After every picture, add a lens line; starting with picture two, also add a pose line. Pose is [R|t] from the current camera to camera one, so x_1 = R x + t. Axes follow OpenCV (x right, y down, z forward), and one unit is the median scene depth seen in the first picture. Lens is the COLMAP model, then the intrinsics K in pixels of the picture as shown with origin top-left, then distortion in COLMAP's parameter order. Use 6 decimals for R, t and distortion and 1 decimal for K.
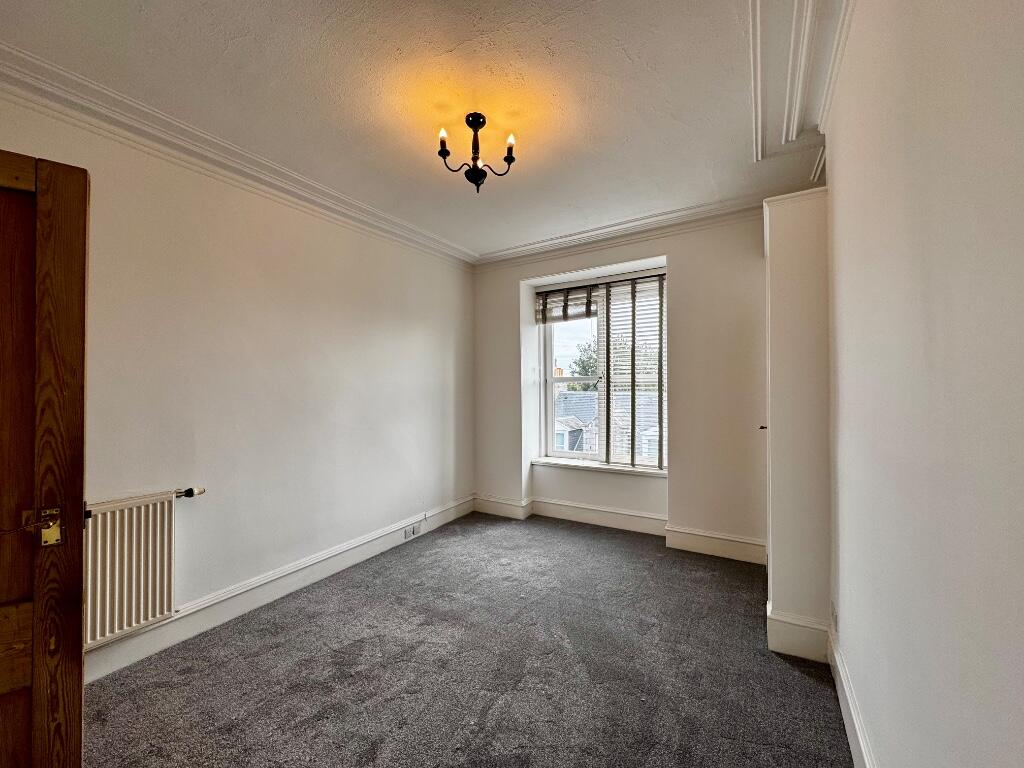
lens RADIAL K [[409.1, 0, 511.4], [0, 409.1, 383.7], [0, 0, 1]] dist [0.002505, -0.000081]
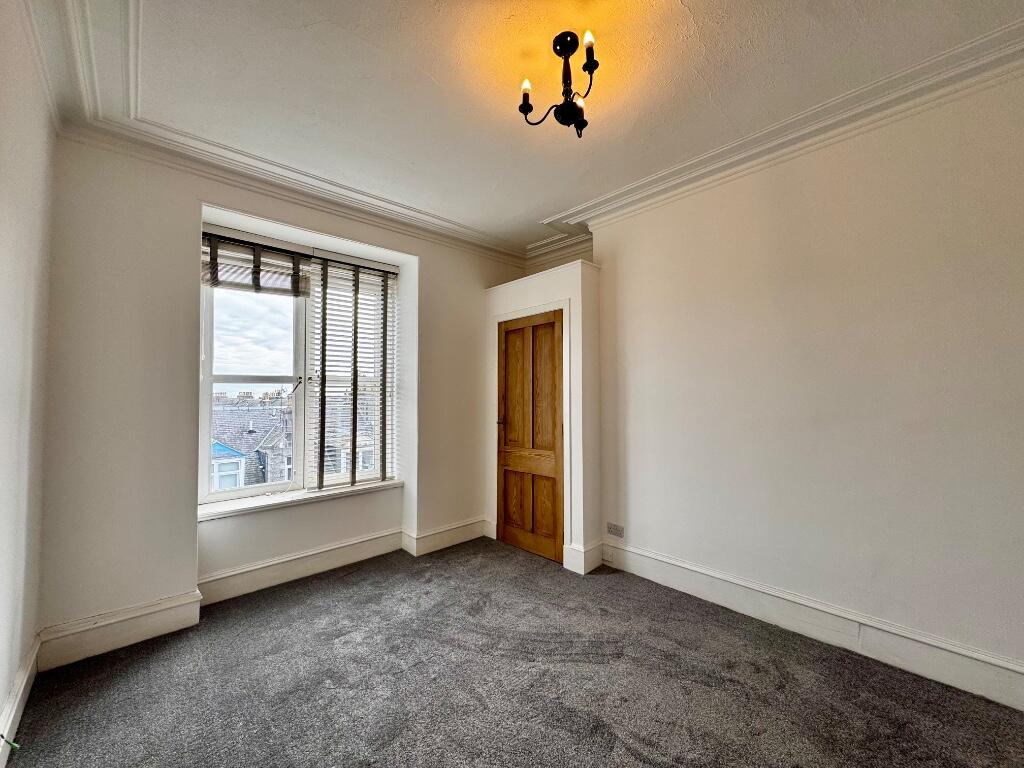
lens RADIAL K [[409.1, 0, 511.2], [0, 409.1, 384.3], [0, 0, 1]] dist [0.002505, -0.000081]
pose [[0.272666, 0.033084, 0.961540, -0.429929], [-0.002362, 0.999429, -0.033717, 0.021798], [-0.962106, 0.006922, 0.272589, 0.449410]]
